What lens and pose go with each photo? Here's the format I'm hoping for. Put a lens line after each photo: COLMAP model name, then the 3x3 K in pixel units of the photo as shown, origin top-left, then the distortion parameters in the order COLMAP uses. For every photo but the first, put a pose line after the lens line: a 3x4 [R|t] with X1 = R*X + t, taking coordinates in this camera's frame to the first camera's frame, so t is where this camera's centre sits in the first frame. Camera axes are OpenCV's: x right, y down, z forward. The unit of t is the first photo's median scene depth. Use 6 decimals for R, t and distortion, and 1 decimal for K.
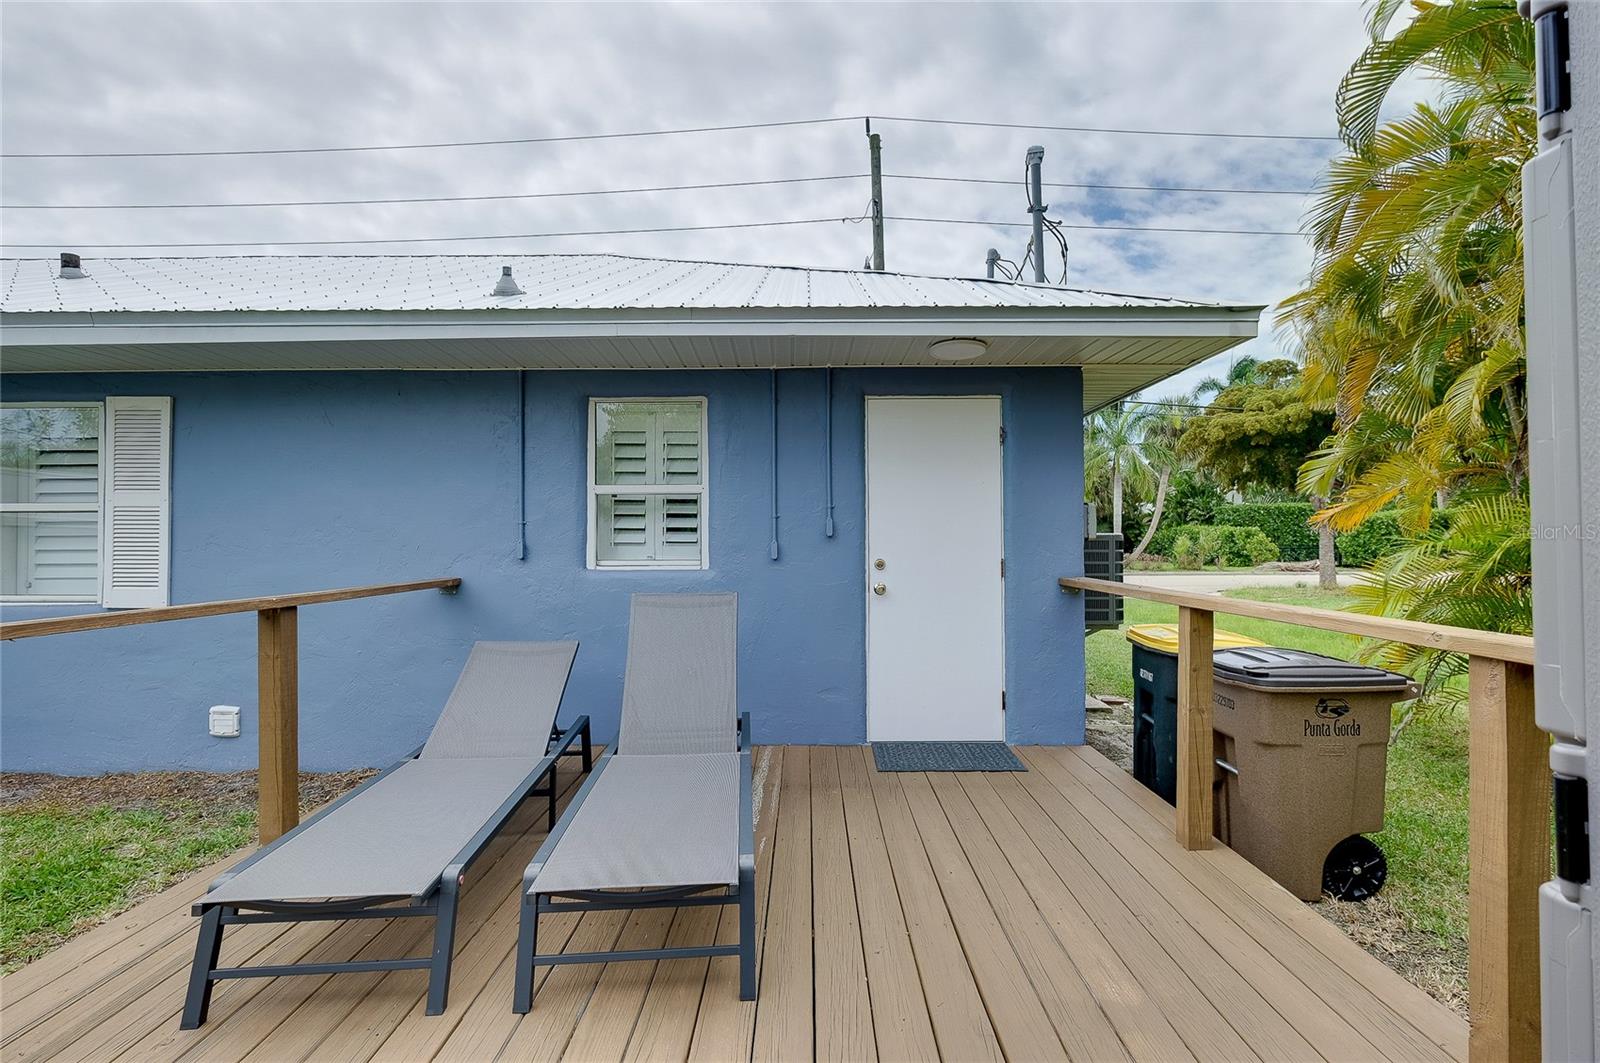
lens RADIAL K [[706.5, 0, 808.0], [0, 706.5, 540.0], [0, 0, 1]] dist [0.009535, -0.004150]
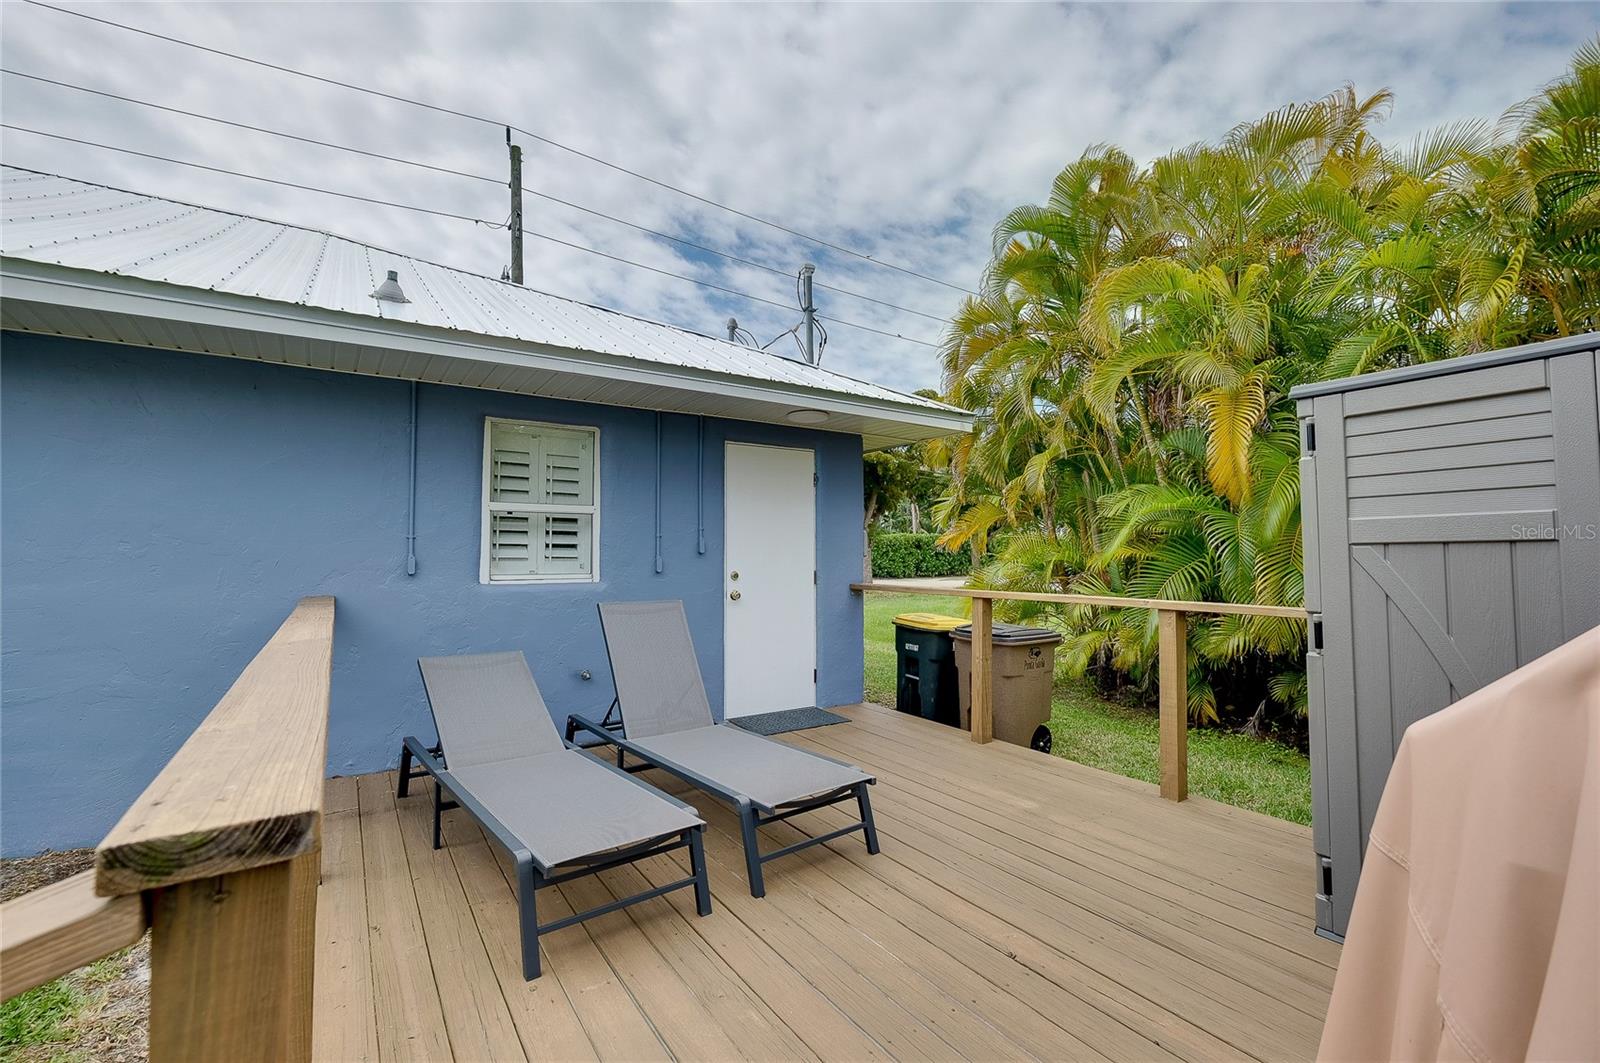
lens RADIAL K [[691.3, 0, 798.6], [0, 691.3, 531.0], [0, 0, 1]] dist [0.001560, 0.000089]
pose [[0.832256, 0.024817, 0.553836, -0.483368], [-0.006381, 0.999360, -0.035192, -0.002512], [-0.554355, 0.025755, 0.831881, -0.082946]]
